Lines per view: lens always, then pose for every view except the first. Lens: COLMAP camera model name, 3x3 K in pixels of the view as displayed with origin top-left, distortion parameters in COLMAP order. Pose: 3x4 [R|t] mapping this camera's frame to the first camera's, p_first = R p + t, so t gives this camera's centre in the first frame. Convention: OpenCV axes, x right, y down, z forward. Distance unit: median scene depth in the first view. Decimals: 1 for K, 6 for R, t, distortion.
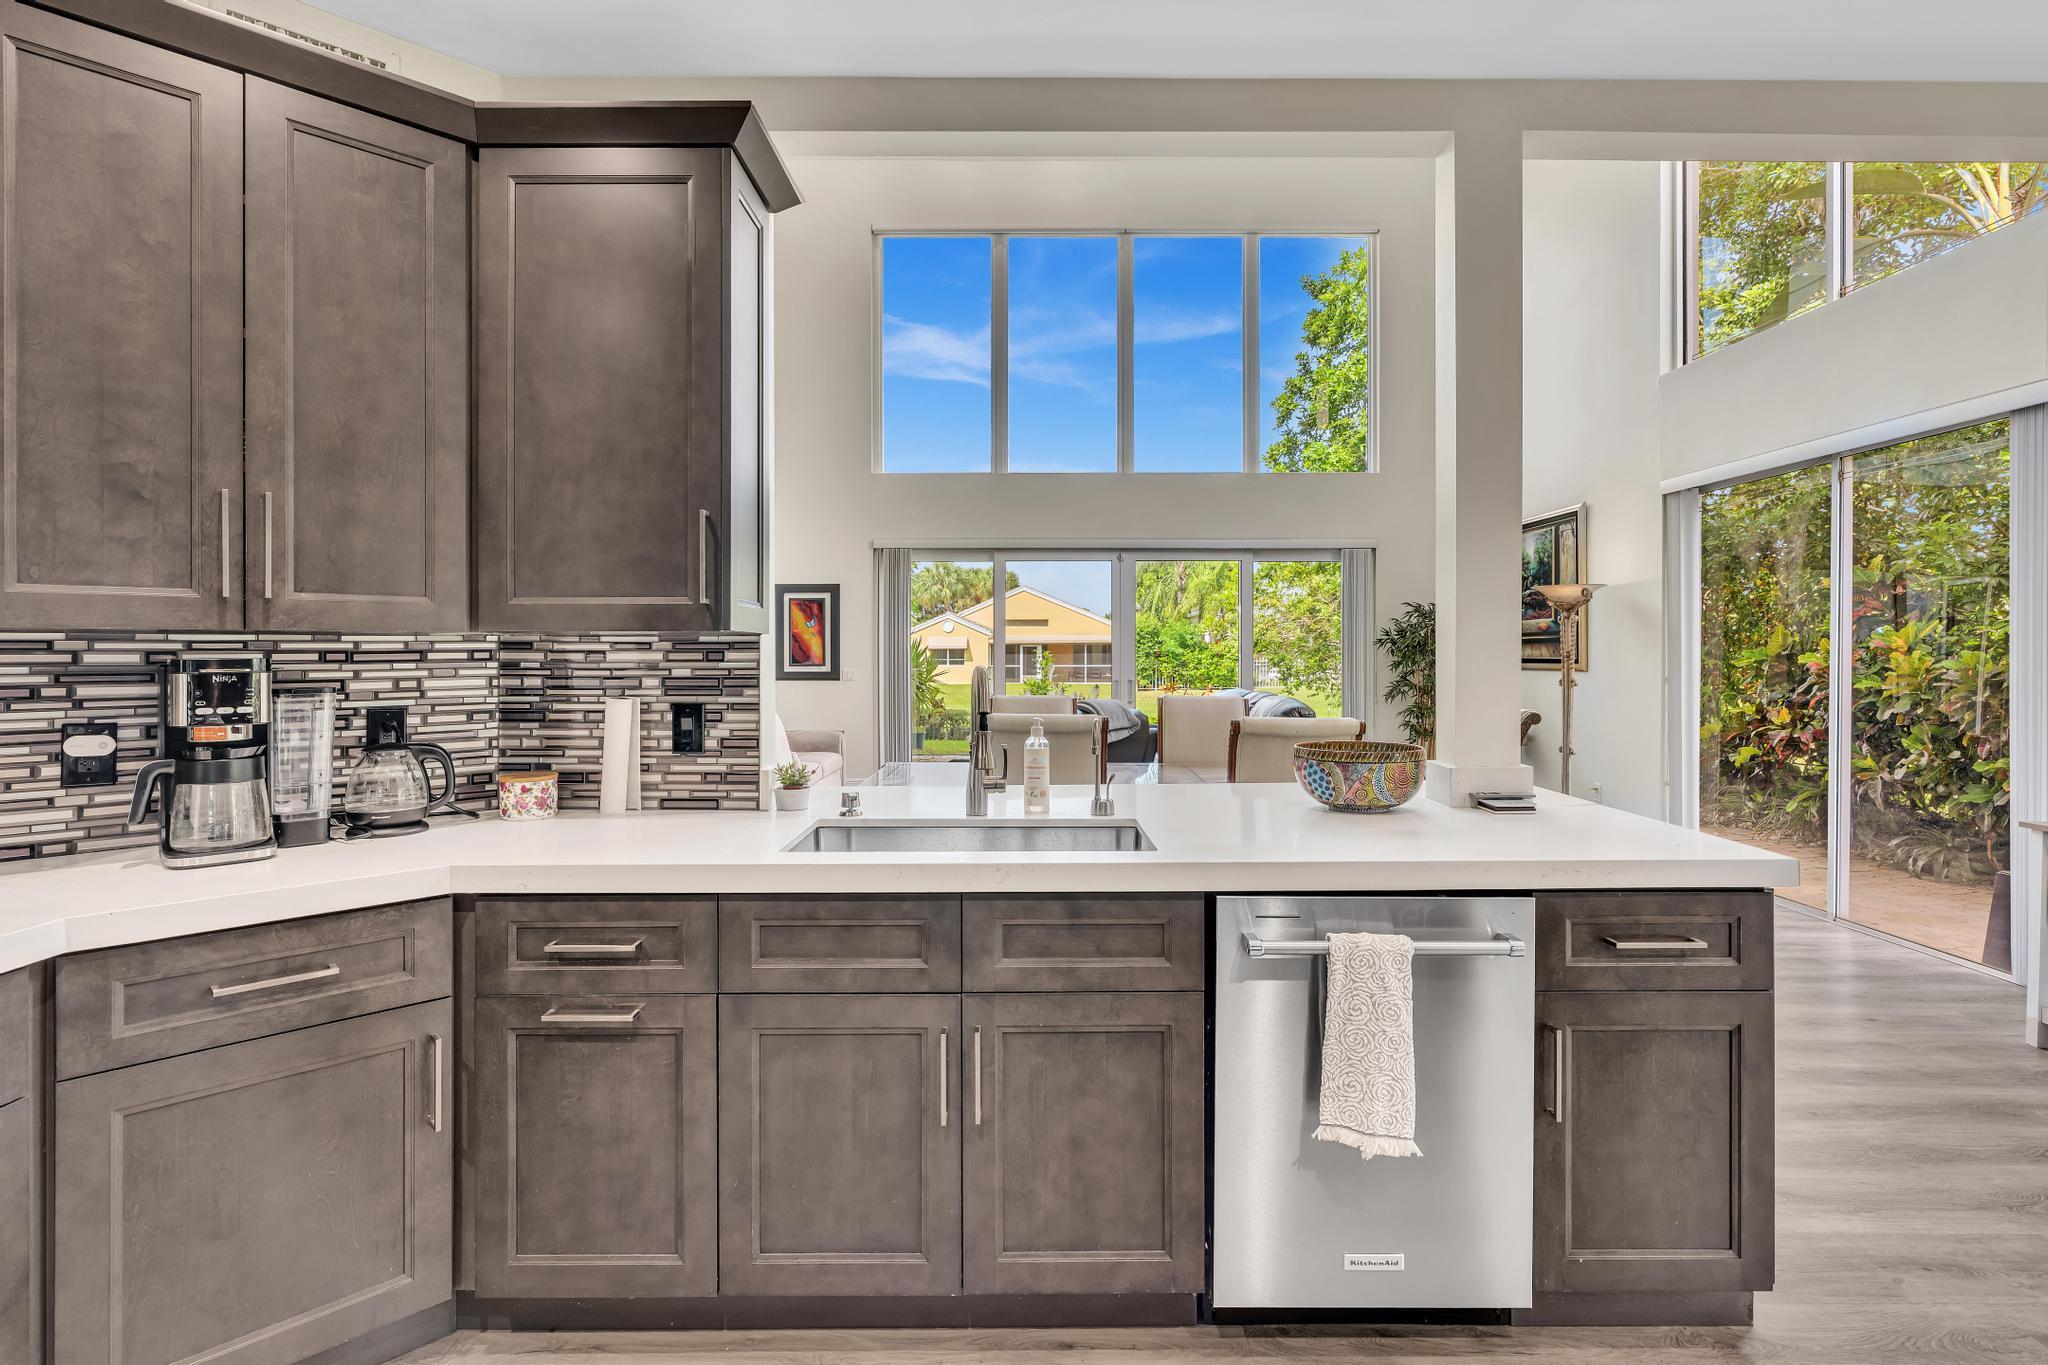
lens RADIAL K [[977.3, 0, 1026.2], [0, 977.3, 652.1], [0, 0, 1]] dist [-0.000750, 0.000295]
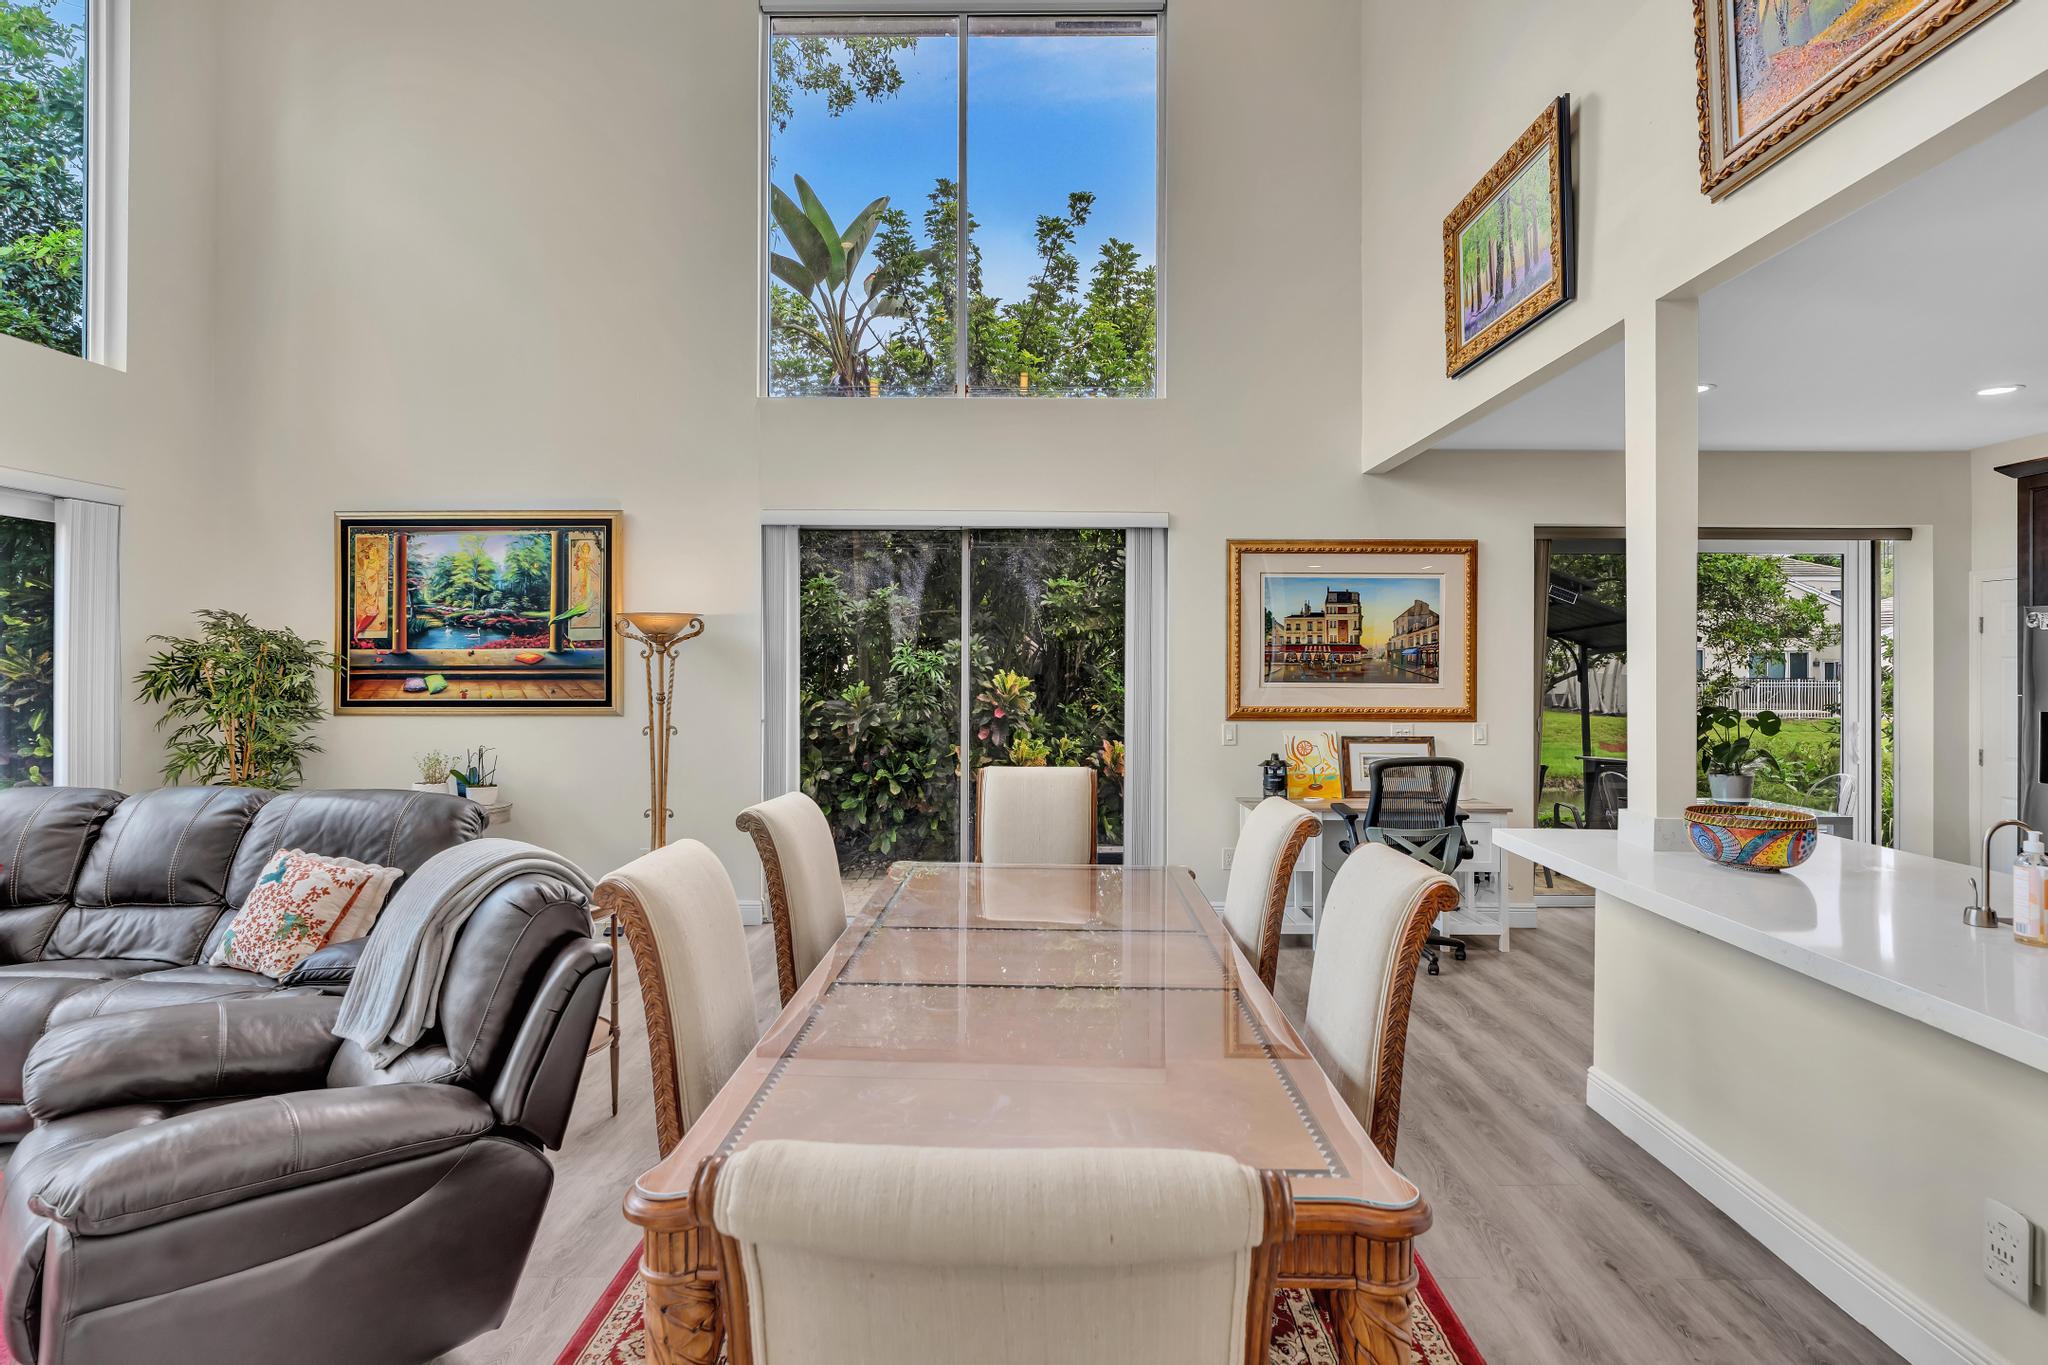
lens RADIAL K [[1056.1, 0, 1027.9], [0, 1056.1, 657.8], [0, 0, 1]] dist [-0.001544, 0.000800]
pose [[0.007432, 0.006013, 0.999954, -0.887855], [-0.004830, 0.999970, -0.005977, -0.072494], [-0.999961, -0.004786, 0.007461, 1.835900]]
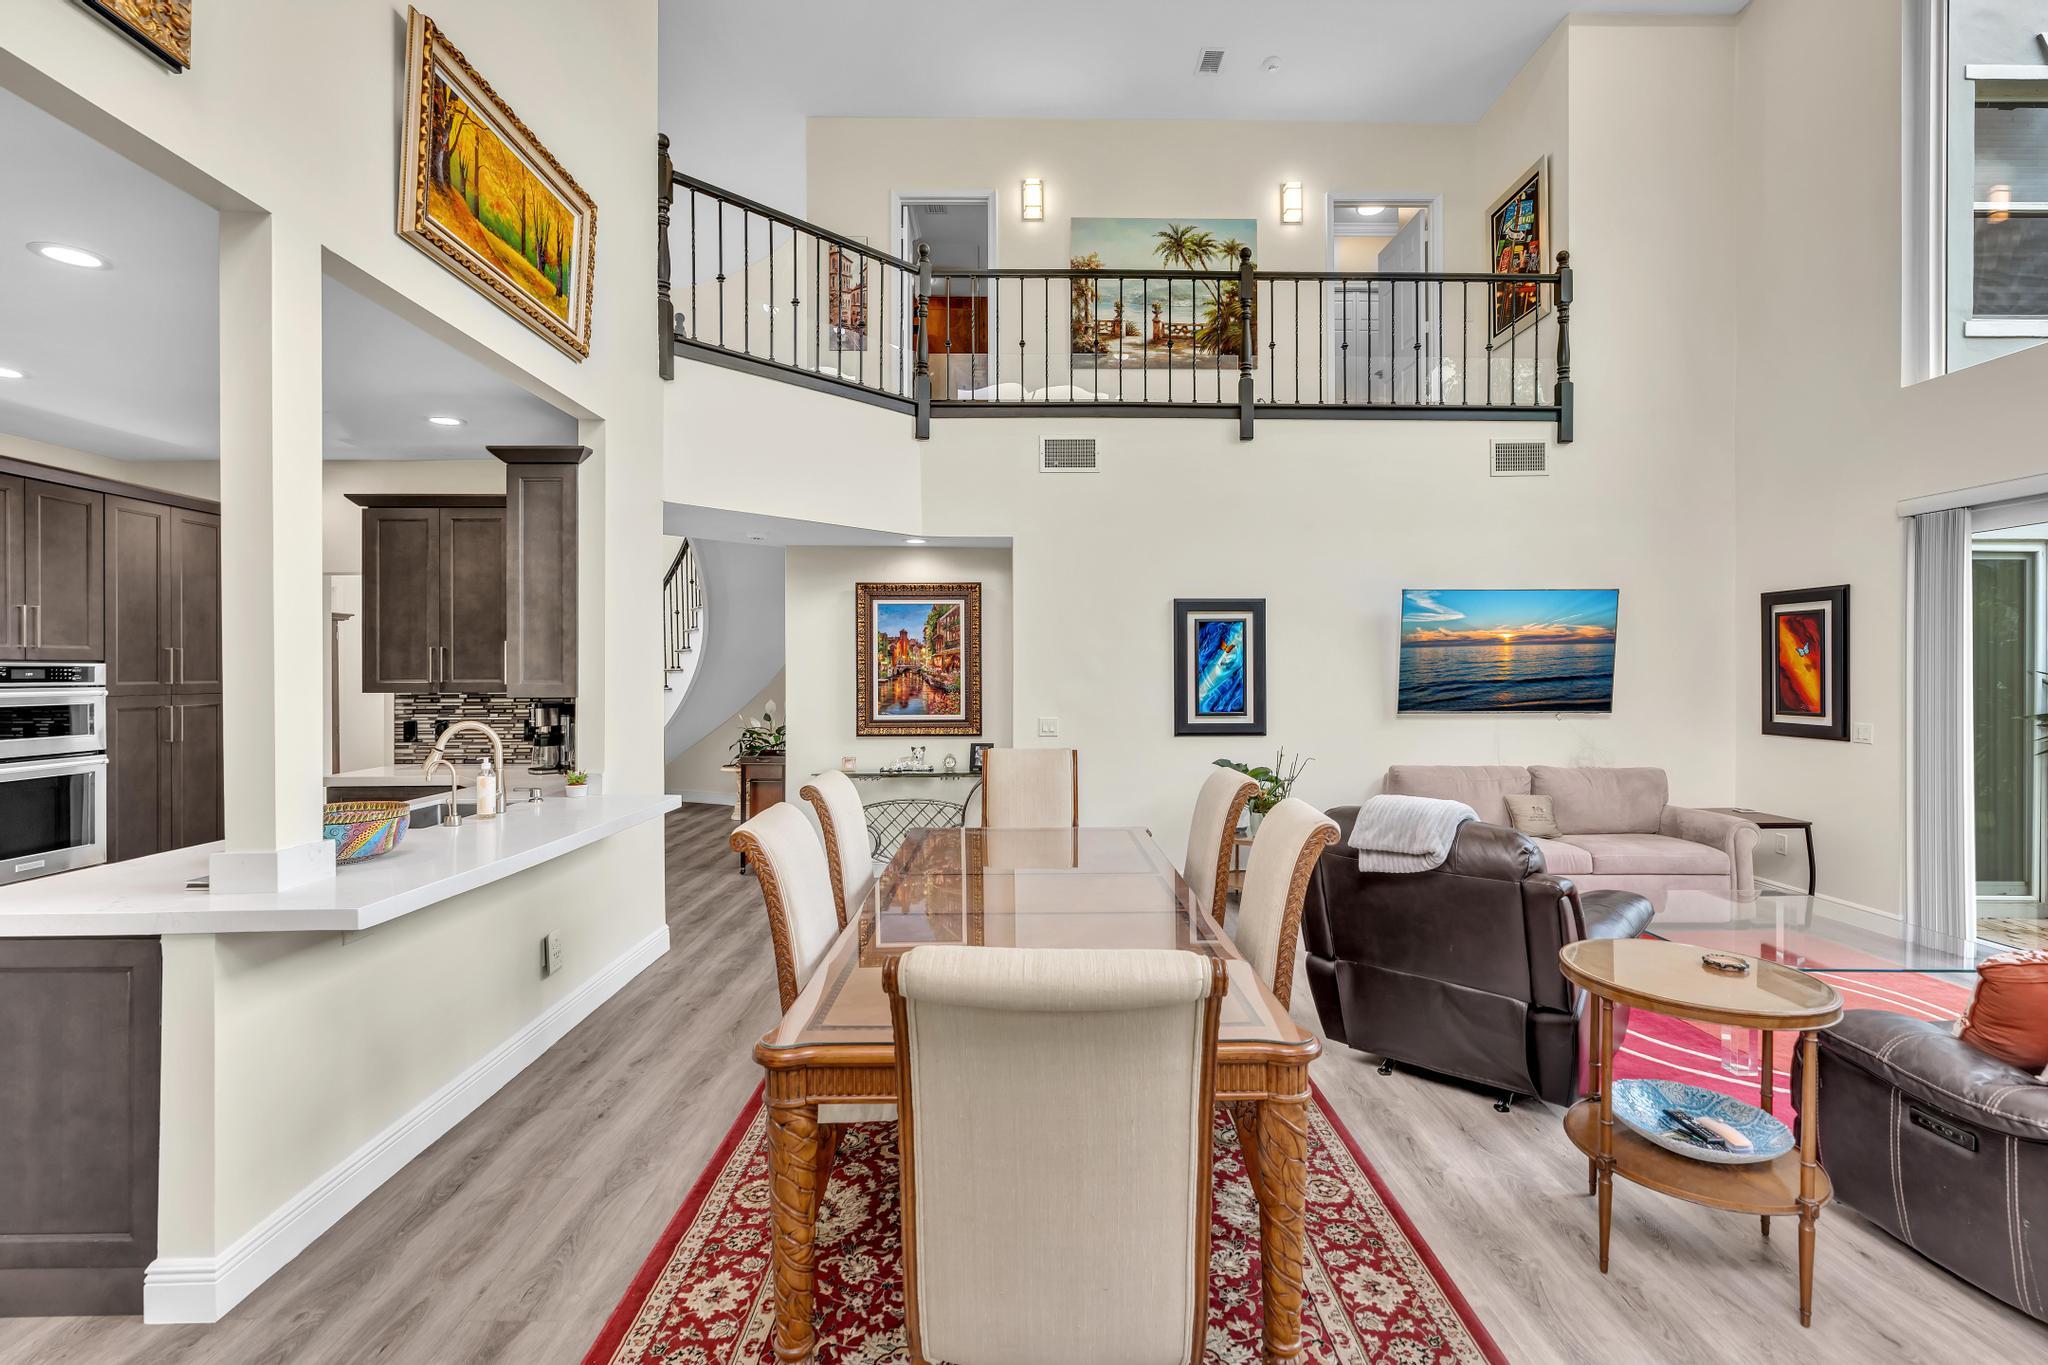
lens RADIAL K [[923.8, 0, 1019.5], [0, 923.8, 671.8], [0, 0, 1]] dist [-0.002869, 0.000967]
pose [[0.012778, 0.003107, -0.999914, 1.460654], [0.002502, 0.999992, 0.003140, -0.069531], [0.999915, -0.002542, 0.012770, 1.802457]]
